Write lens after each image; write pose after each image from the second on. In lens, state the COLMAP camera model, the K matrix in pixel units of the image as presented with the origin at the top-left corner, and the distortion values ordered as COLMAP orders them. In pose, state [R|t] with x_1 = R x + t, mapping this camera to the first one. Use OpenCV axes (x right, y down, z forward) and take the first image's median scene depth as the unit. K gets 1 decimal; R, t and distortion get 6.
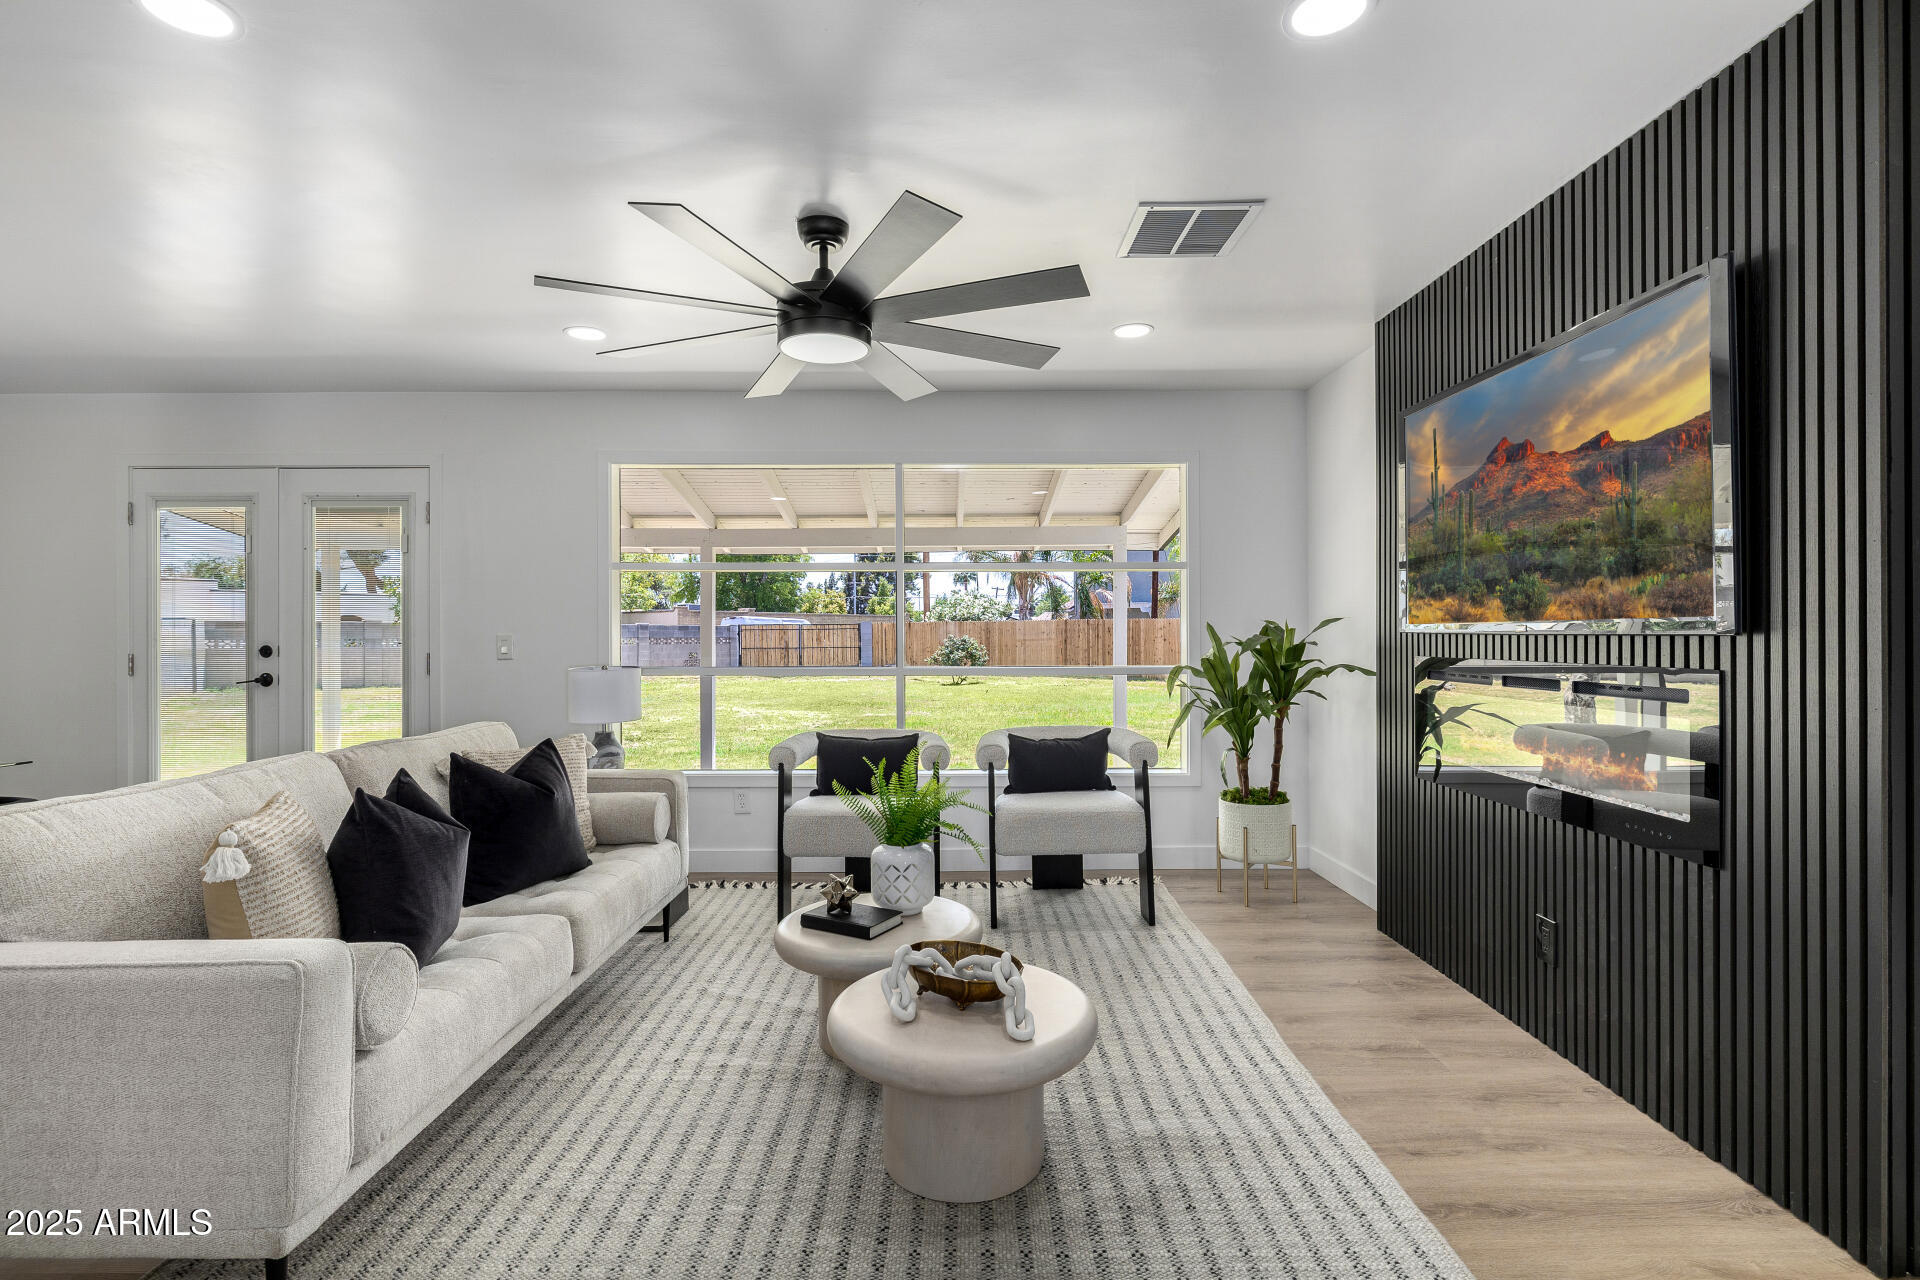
lens RADIAL K [[903.3, 0, 958.1], [0, 903.3, 636.6], [0, 0, 1]] dist [-0.011805, 0.001750]
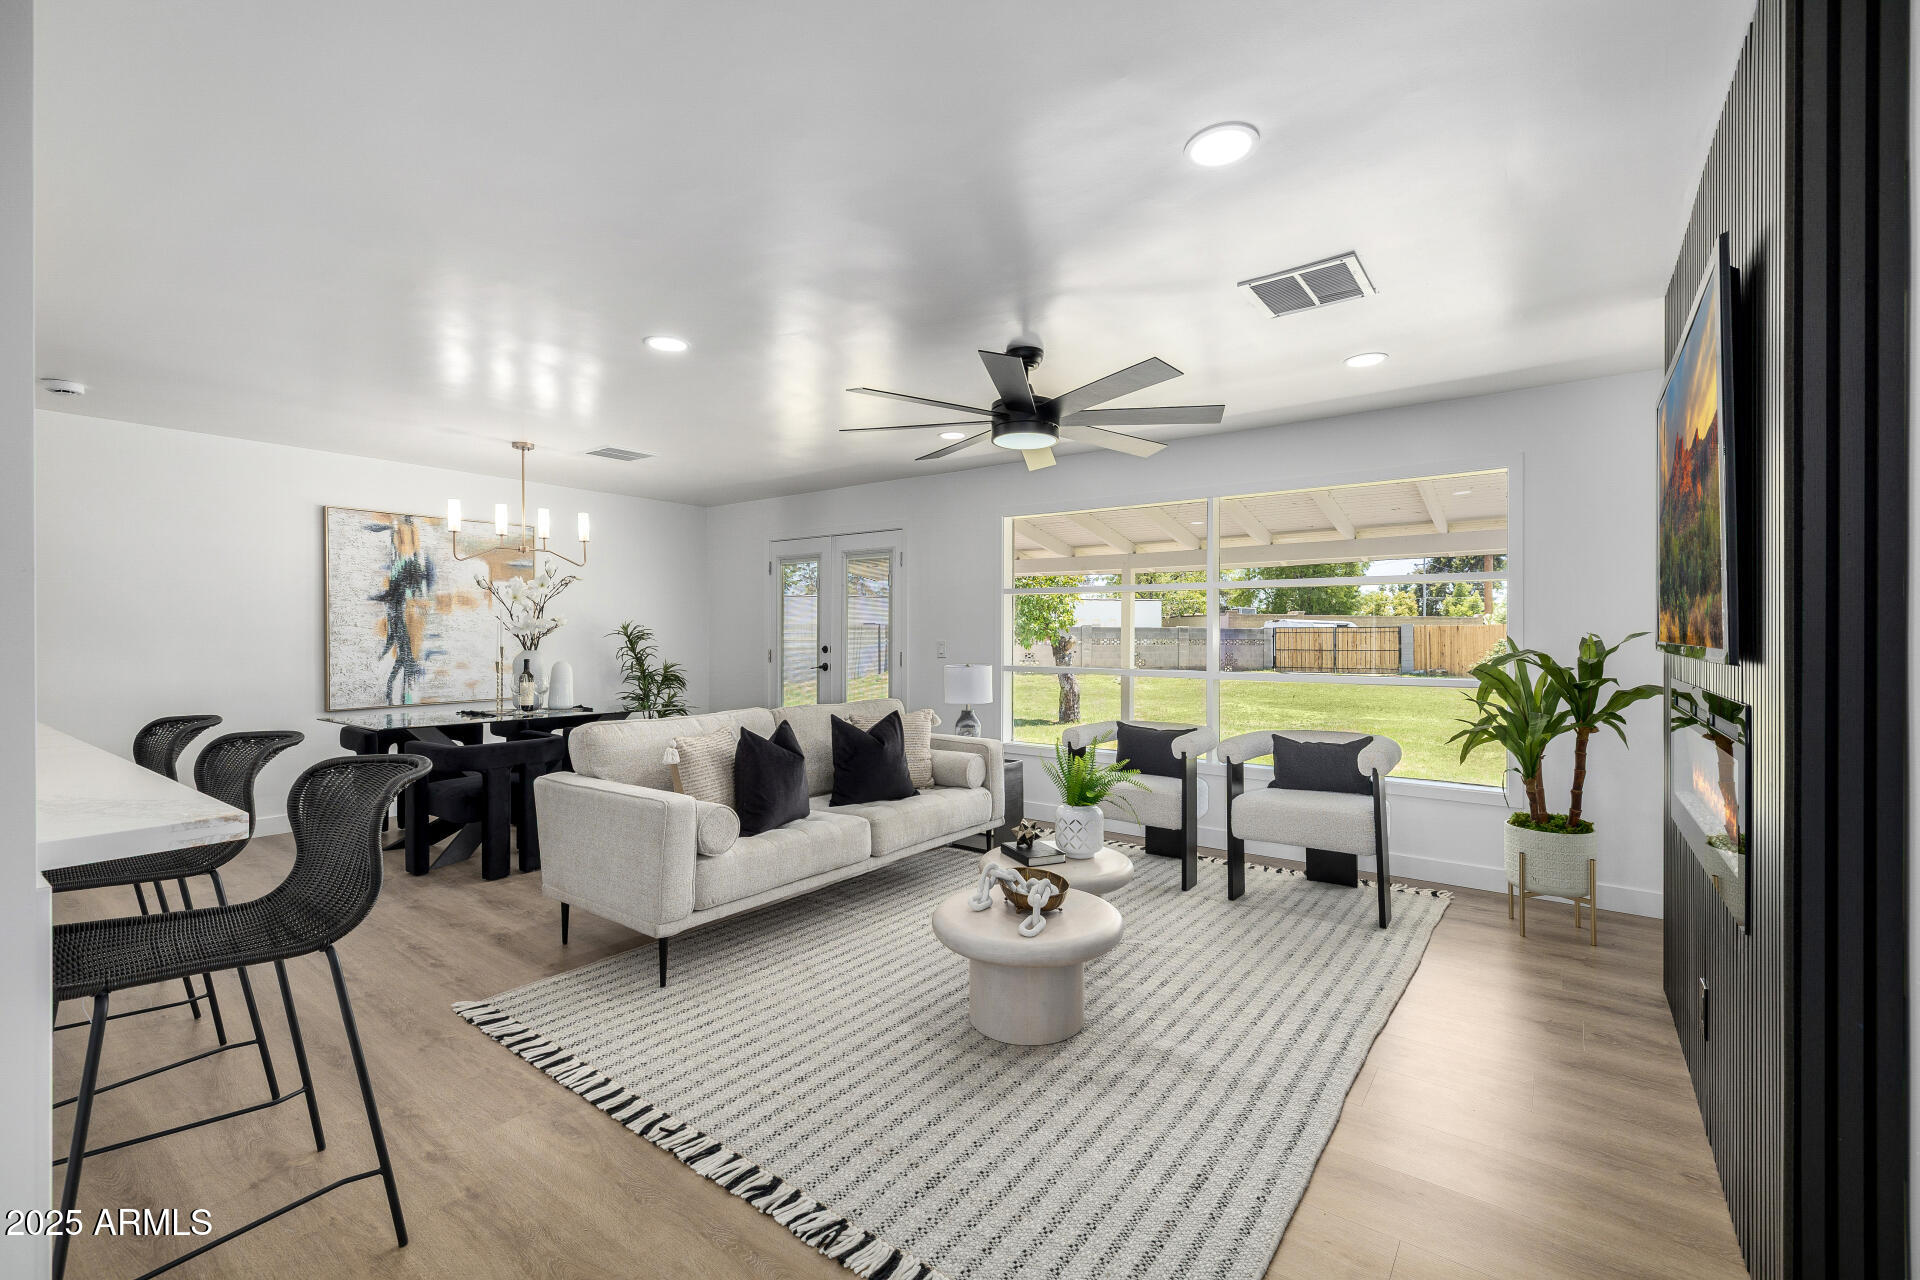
lens RADIAL K [[821.7, 0, 957.8], [0, 821.7, 636.1], [0, 0, 1]] dist [-0.004012, -0.000068]
pose [[0.797851, 0.006419, -0.602820, 0.467527], [-0.007098, 0.999974, 0.001253, -0.016722], [0.602813, 0.003279, 0.797876, -0.062997]]
